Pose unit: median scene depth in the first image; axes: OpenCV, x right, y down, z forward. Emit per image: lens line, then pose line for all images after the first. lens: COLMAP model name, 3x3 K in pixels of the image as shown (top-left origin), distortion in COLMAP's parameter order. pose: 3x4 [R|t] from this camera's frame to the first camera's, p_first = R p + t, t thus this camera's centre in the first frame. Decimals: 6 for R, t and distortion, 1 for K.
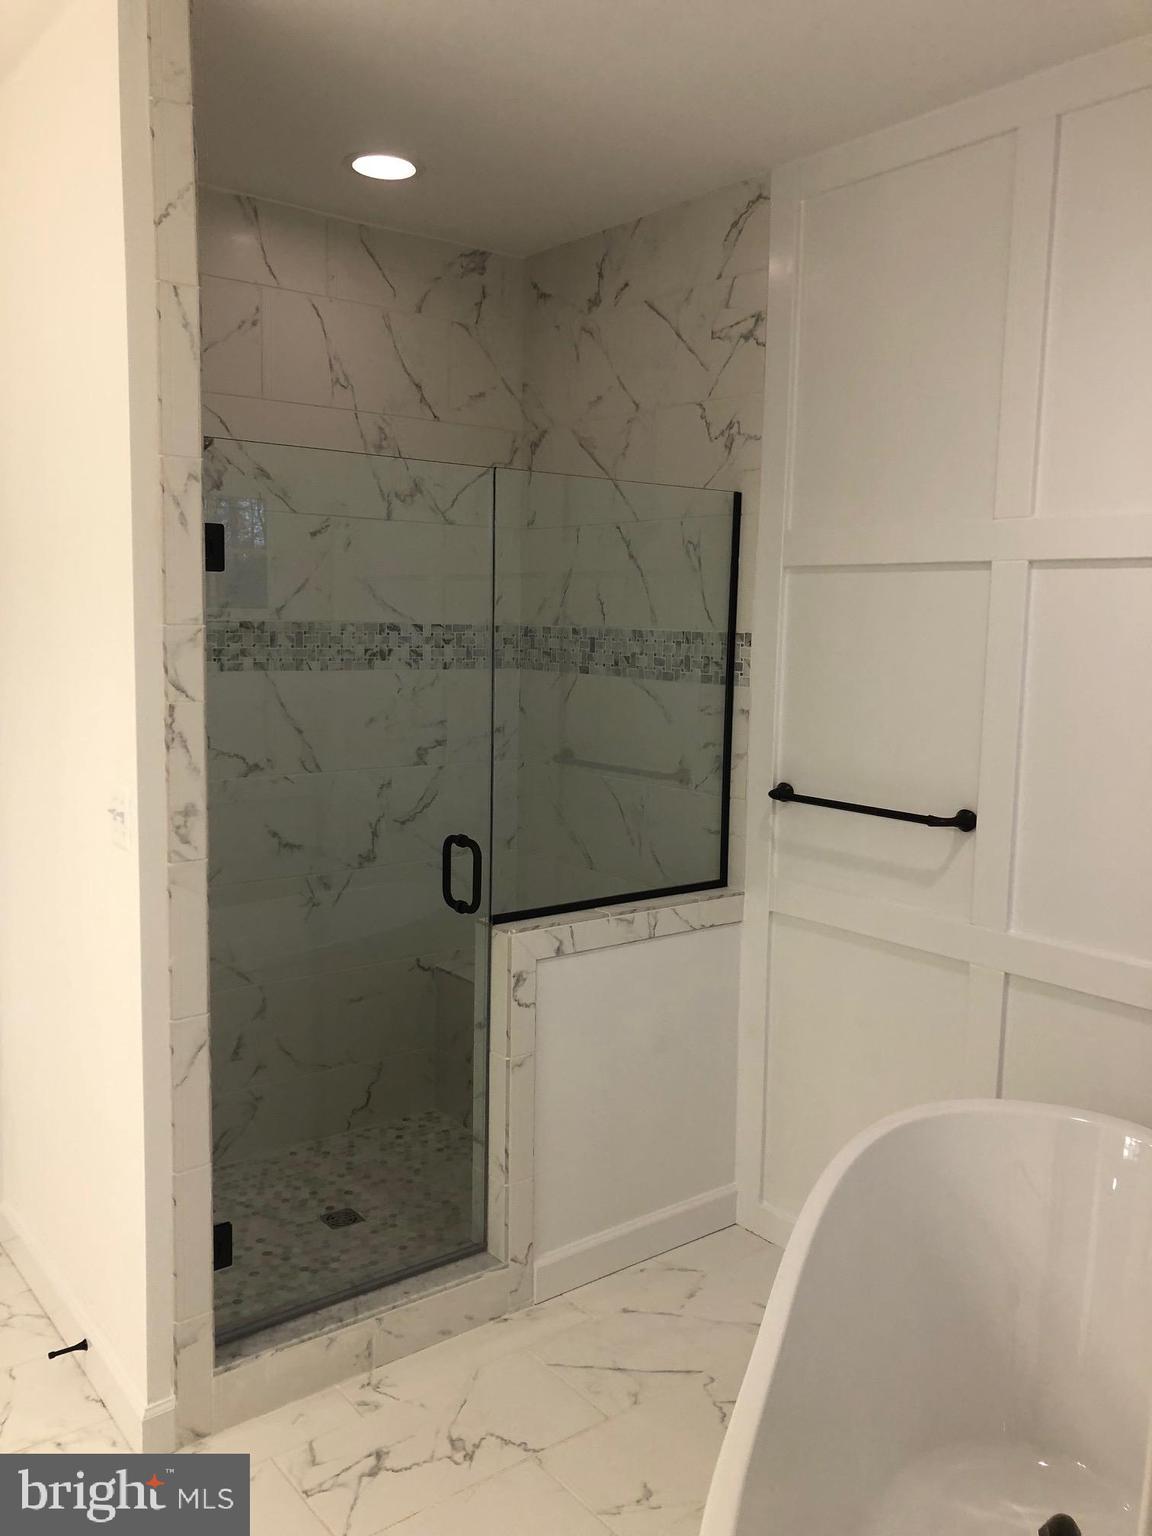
lens RADIAL K [[1284.3, 0, 579.2], [0, 1284.3, 767.3], [0, 0, 1]] dist [0.082880, -0.123851]
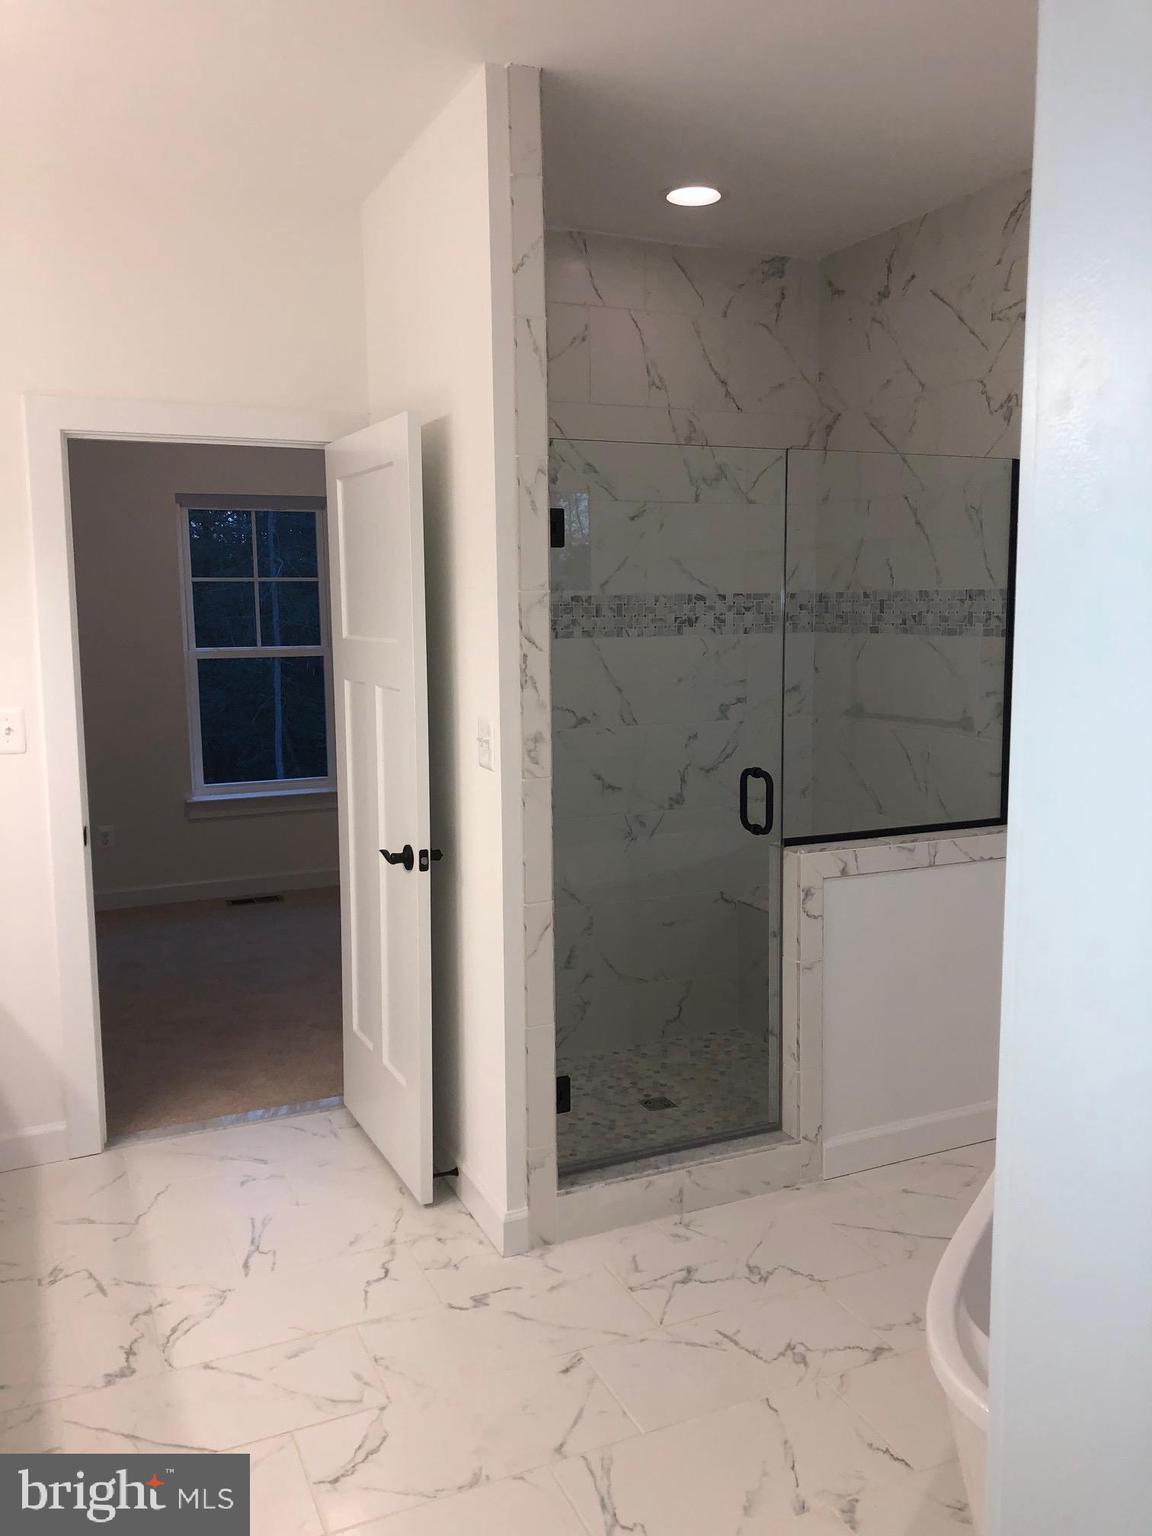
lens RADIAL K [[1284.3, 0, 568.3], [0, 1284.3, 765.0], [0, 0, 1]] dist [0.082880, -0.123851]
pose [[0.969303, 0.001350, -0.245866, 0.025994], [0.000071, 0.999983, 0.005769, 0.038546], [0.245870, -0.005610, 0.969287, -0.152431]]
